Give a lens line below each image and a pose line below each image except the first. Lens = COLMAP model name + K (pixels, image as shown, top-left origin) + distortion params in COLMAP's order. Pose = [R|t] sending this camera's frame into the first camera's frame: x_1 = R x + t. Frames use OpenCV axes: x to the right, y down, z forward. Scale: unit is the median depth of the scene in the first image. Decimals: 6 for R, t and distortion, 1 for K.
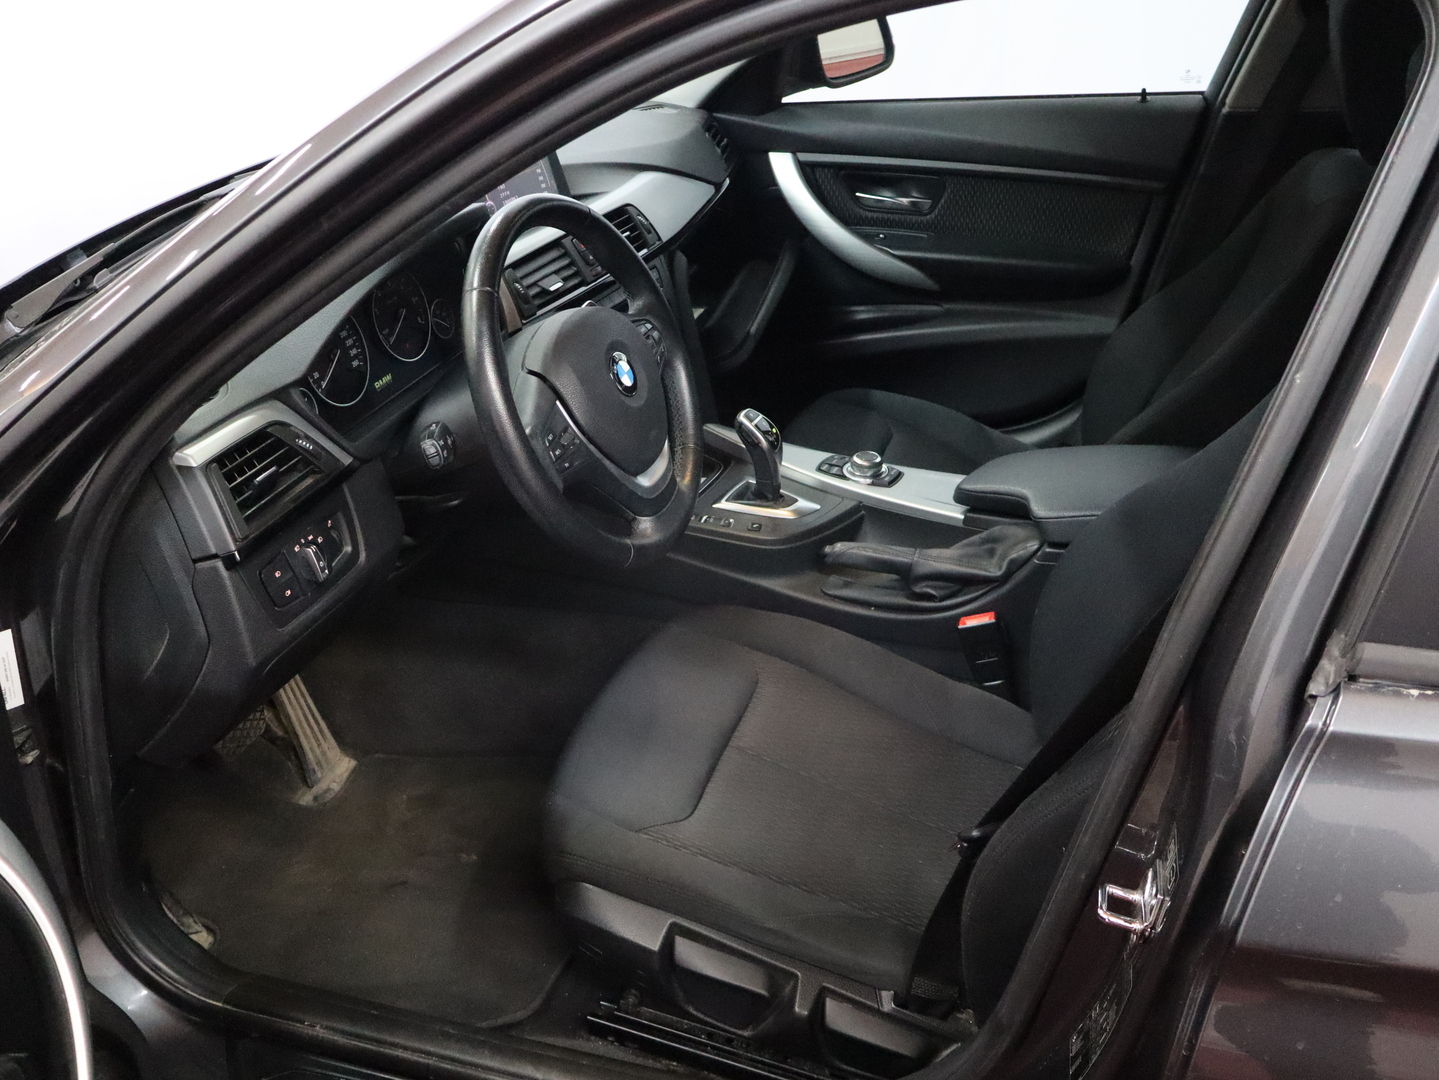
lens RADIAL K [[1351.1, 0, 719.5], [0, 1351.1, 540.0], [0, 0, 1]] dist [0.029620, -0.034015]
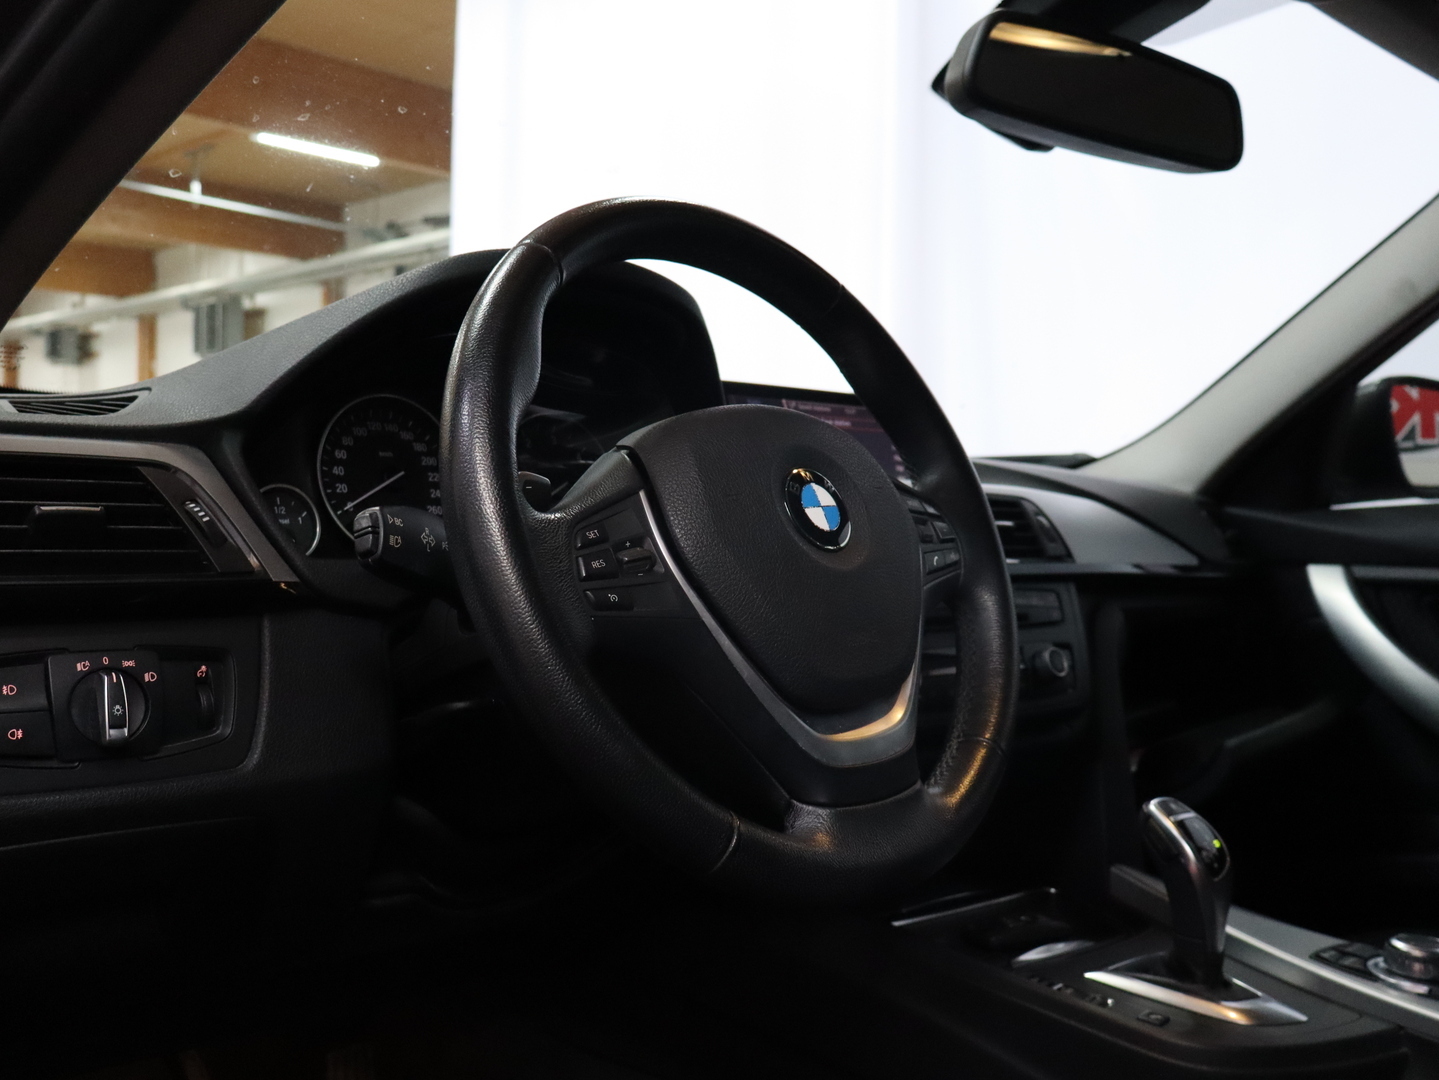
lens RADIAL K [[1351.1, 0, 719.5], [0, 1351.1, 540.0], [0, 0, 1]] dist [0.029620, -0.034015]
pose [[0.898185, 0.046352, -0.437166, 0.091270], [-0.247314, 0.875420, -0.415302, 0.082327], [0.363454, 0.481136, 0.797753, 0.445465]]
